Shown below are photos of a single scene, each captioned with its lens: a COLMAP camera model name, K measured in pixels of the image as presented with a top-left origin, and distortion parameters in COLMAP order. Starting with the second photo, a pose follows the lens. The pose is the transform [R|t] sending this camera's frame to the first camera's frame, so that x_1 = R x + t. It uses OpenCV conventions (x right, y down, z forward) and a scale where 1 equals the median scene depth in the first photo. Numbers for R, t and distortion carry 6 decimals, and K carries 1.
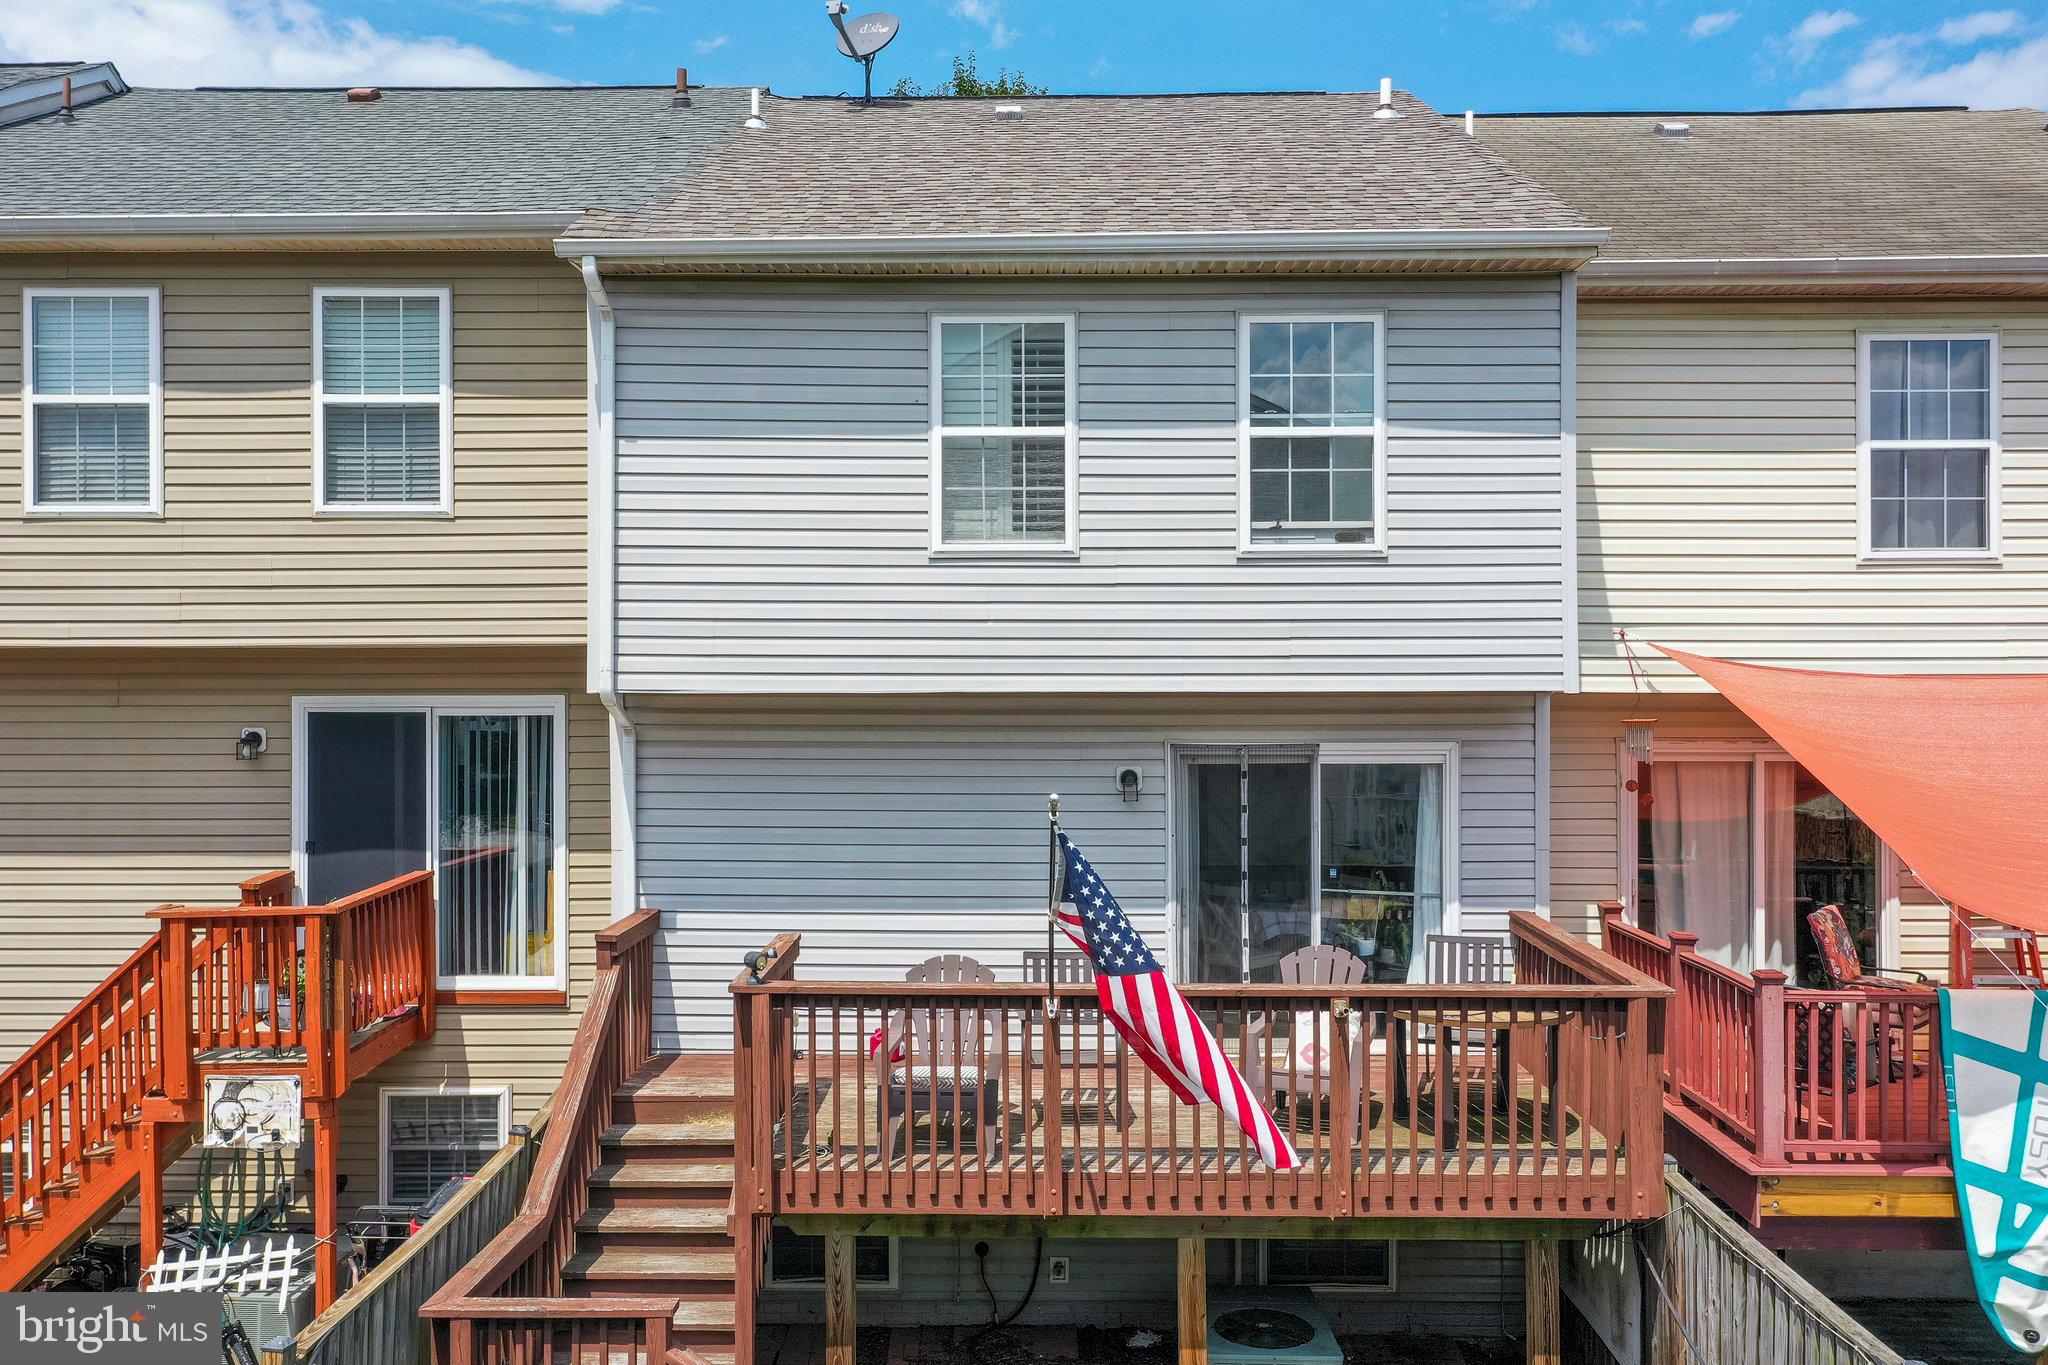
lens RADIAL K [[1675.7, 0, 1010.0], [0, 1675.7, 637.7], [0, 0, 1]] dist [0.013276, -0.000239]
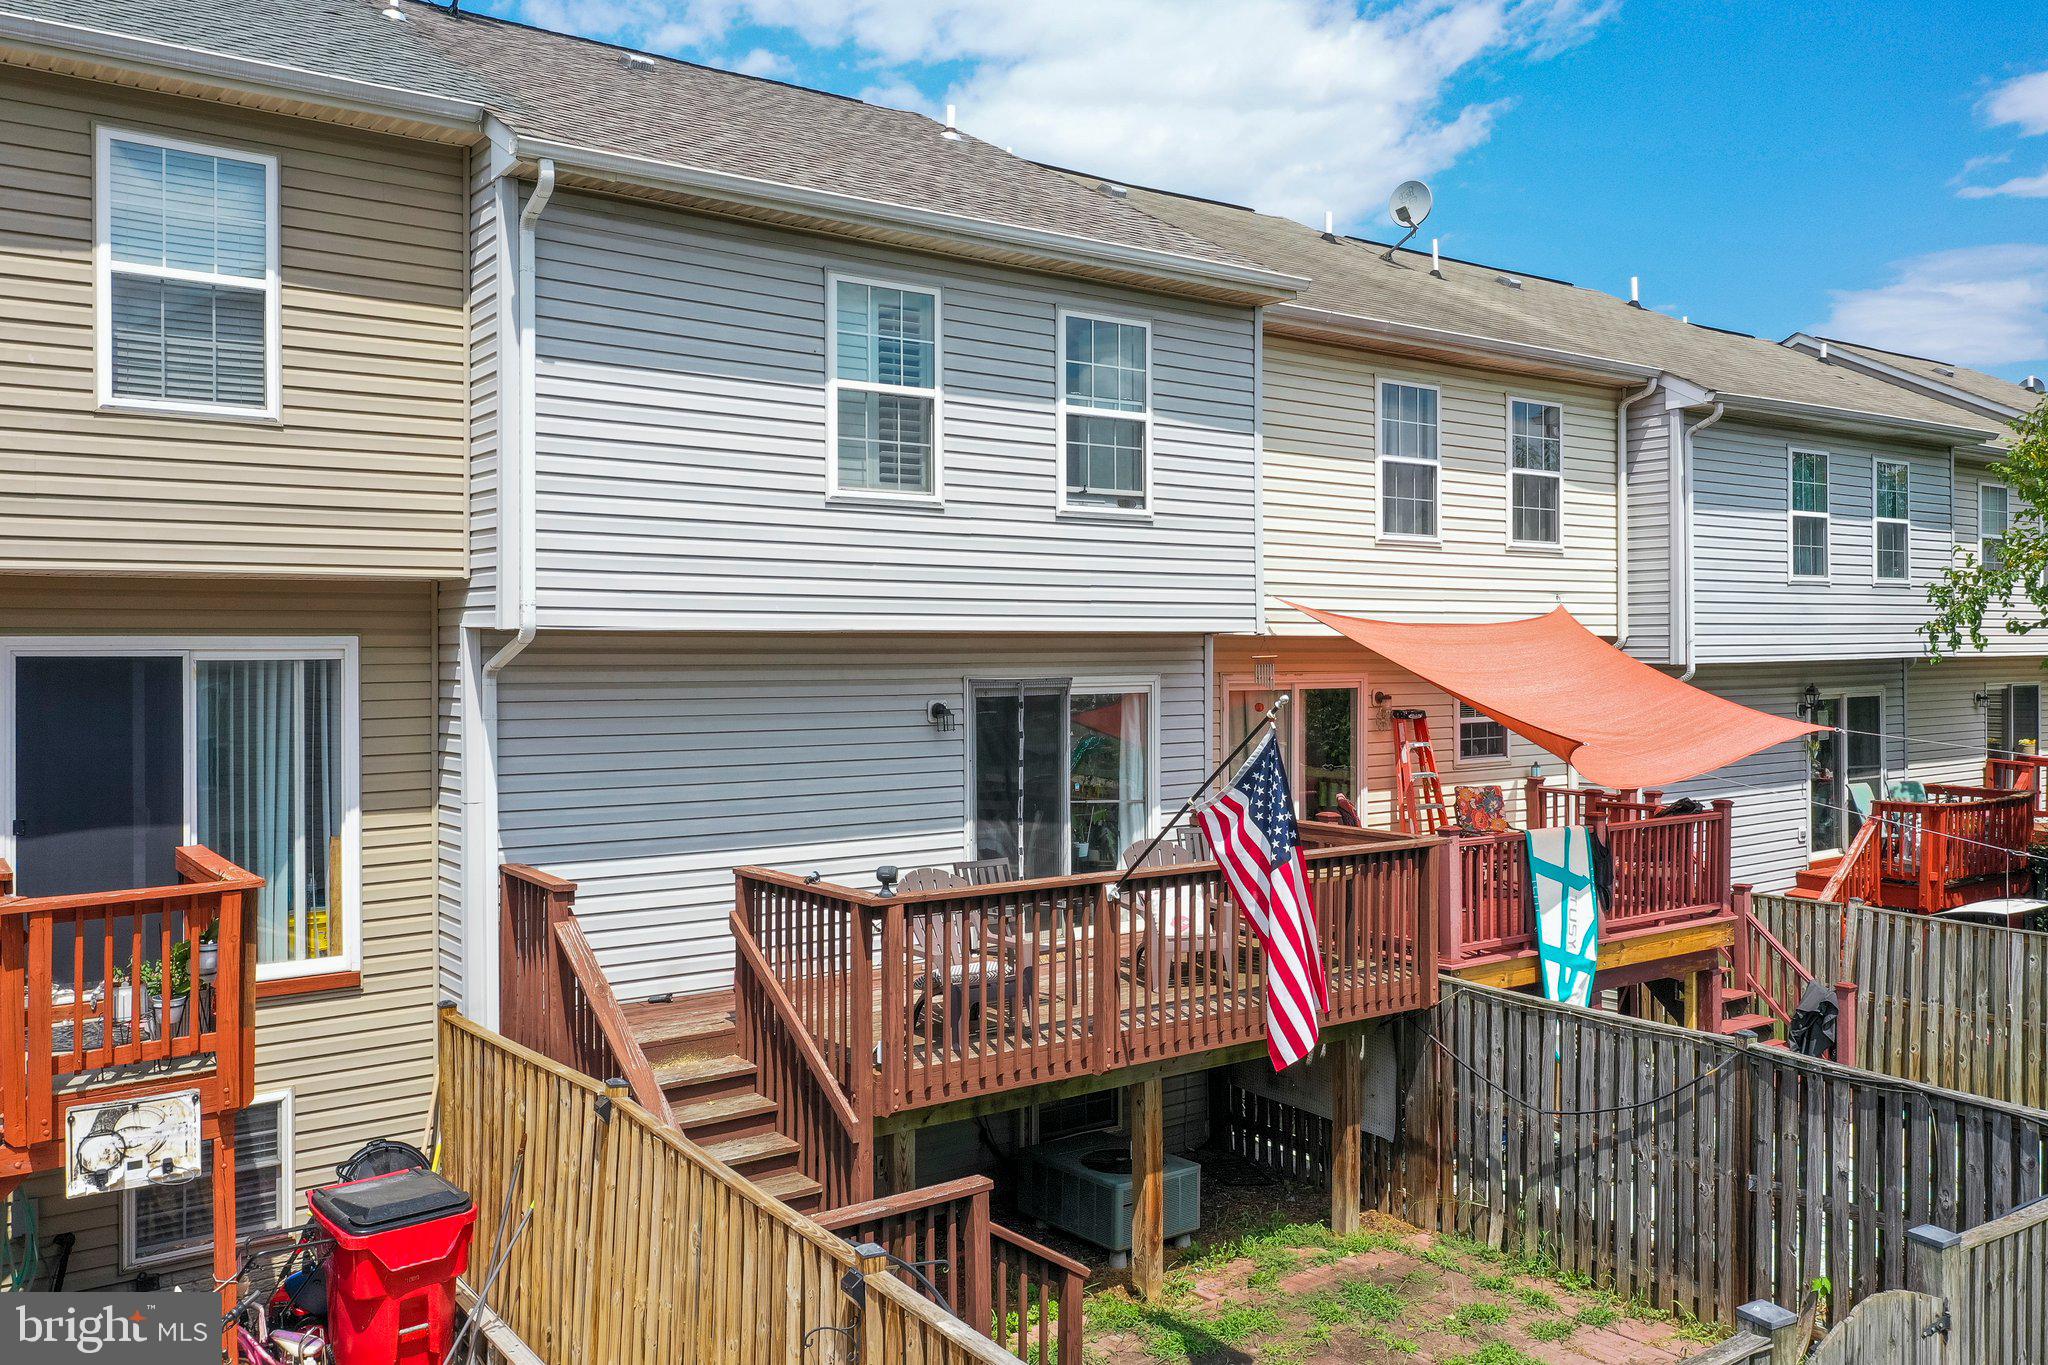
lens RADIAL K [[1675.7, 0, 1027.9], [0, 1675.7, 623.2], [0, 0, 1]] dist [0.013276, -0.000239]
pose [[0.786488, 0.008344, 0.617549, -0.579512], [-0.009052, 0.999957, -0.001983, 0.028116], [-0.617539, -0.004030, 0.786530, 0.093419]]
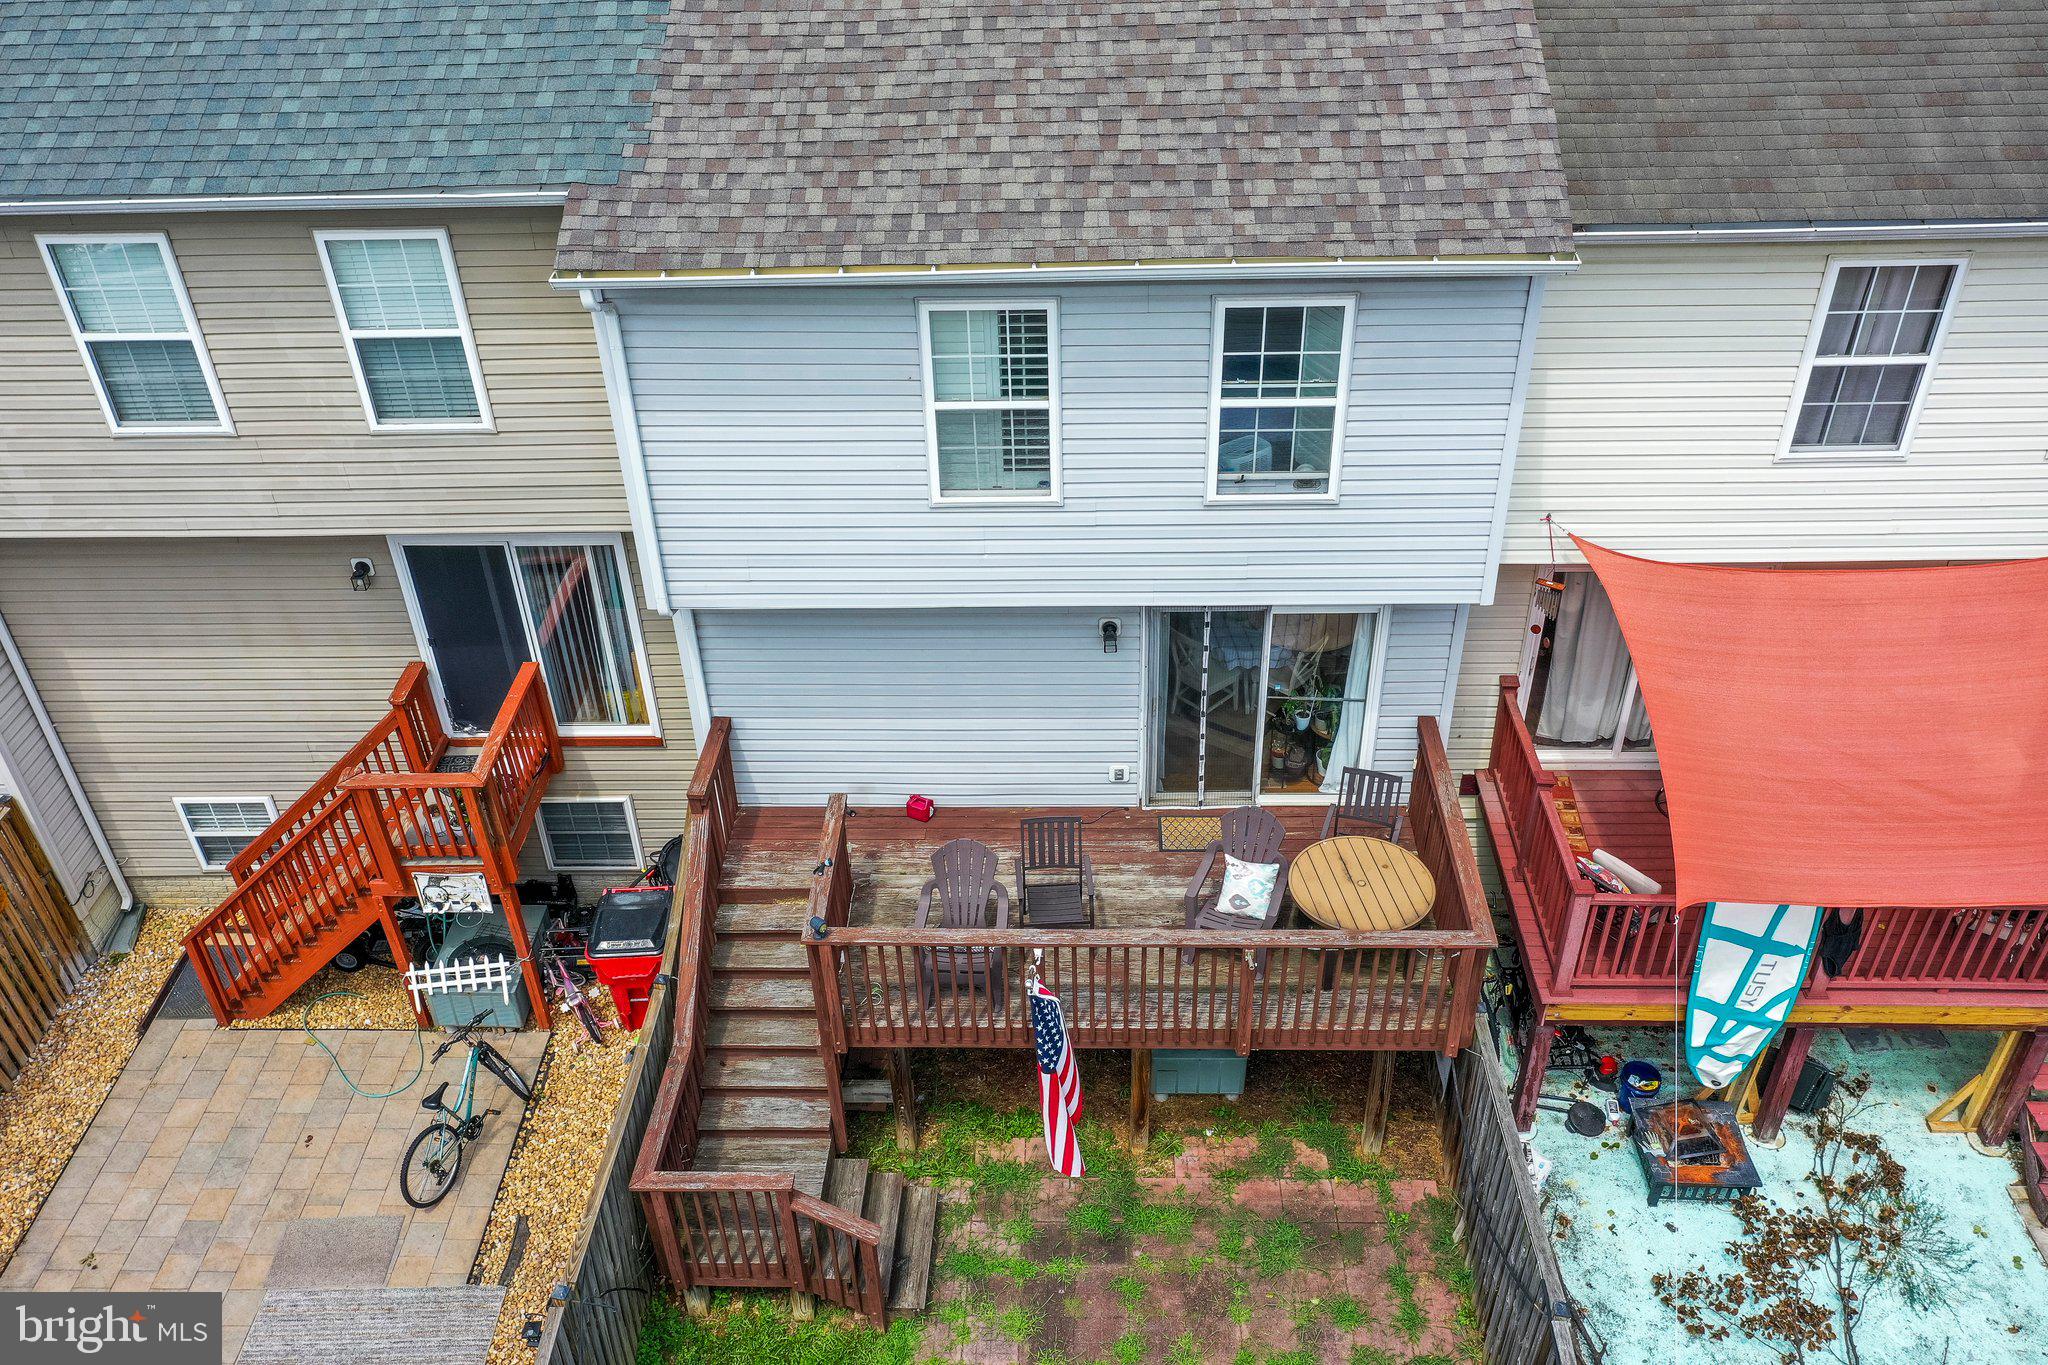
lens RADIAL K [[1675.7, 0, 1010.7], [0, 1675.7, 686.6], [0, 0, 1]] dist [0.013276, -0.000239]
pose [[0.999429, -0.014170, -0.030676, 0.037659], [0.029610, 0.804658, 0.593000, -0.599149], [0.016281, -0.593569, 0.804618, 0.021609]]
